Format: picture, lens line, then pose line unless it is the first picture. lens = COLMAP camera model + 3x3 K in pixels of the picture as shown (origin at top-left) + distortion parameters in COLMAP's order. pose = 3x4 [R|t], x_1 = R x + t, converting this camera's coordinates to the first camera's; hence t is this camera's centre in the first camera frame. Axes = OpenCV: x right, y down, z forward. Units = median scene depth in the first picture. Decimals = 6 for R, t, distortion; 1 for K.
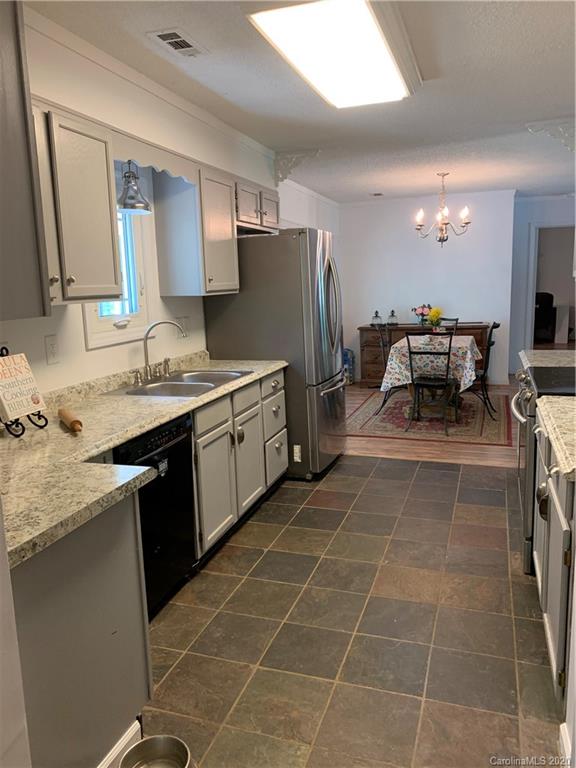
lens RADIAL K [[581.6, 0, 288.0], [0, 581.6, 384.0], [0, 0, 1]] dist [0.002353, -0.000453]
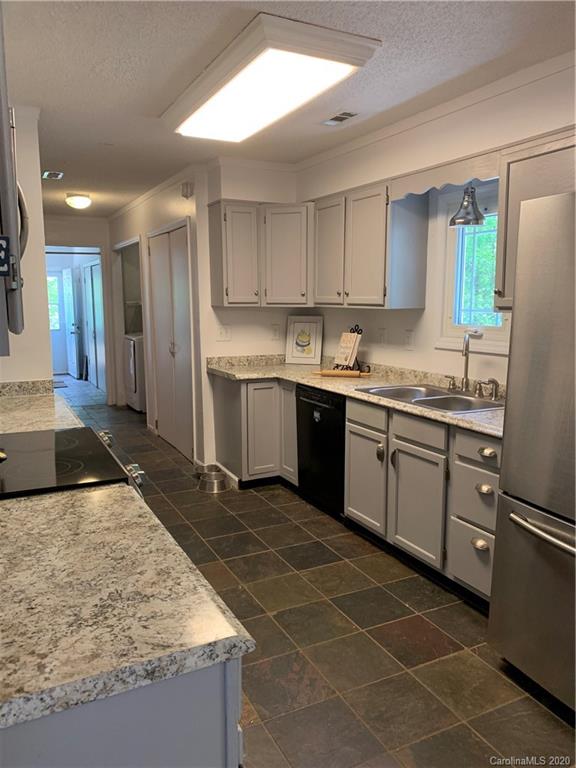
lens RADIAL K [[581.6, 0, 288.0], [0, 581.6, 384.0], [0, 0, 1]] dist [0.002353, -0.000453]
pose [[-0.699266, 0.134657, -0.702065, 0.764510], [-0.106124, 0.951662, 0.288231, -0.313020], [0.706941, 0.276056, -0.651174, 1.627617]]
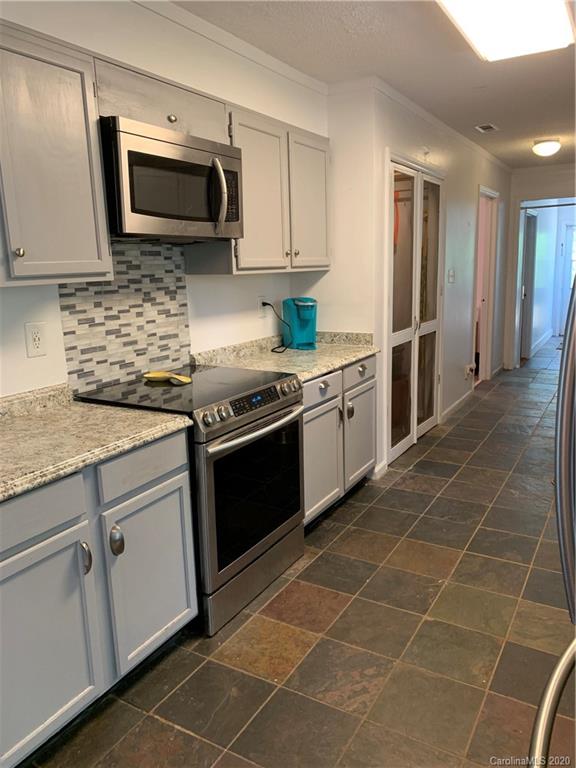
lens RADIAL K [[581.6, 0, 288.0], [0, 581.6, 384.0], [0, 0, 1]] dist [0.002353, -0.000453]
pose [[-0.977327, 0.007910, 0.211589, 0.209230], [0.087528, 0.925015, 0.369711, -0.319087], [-0.192798, 0.379849, -0.904734, 1.756634]]
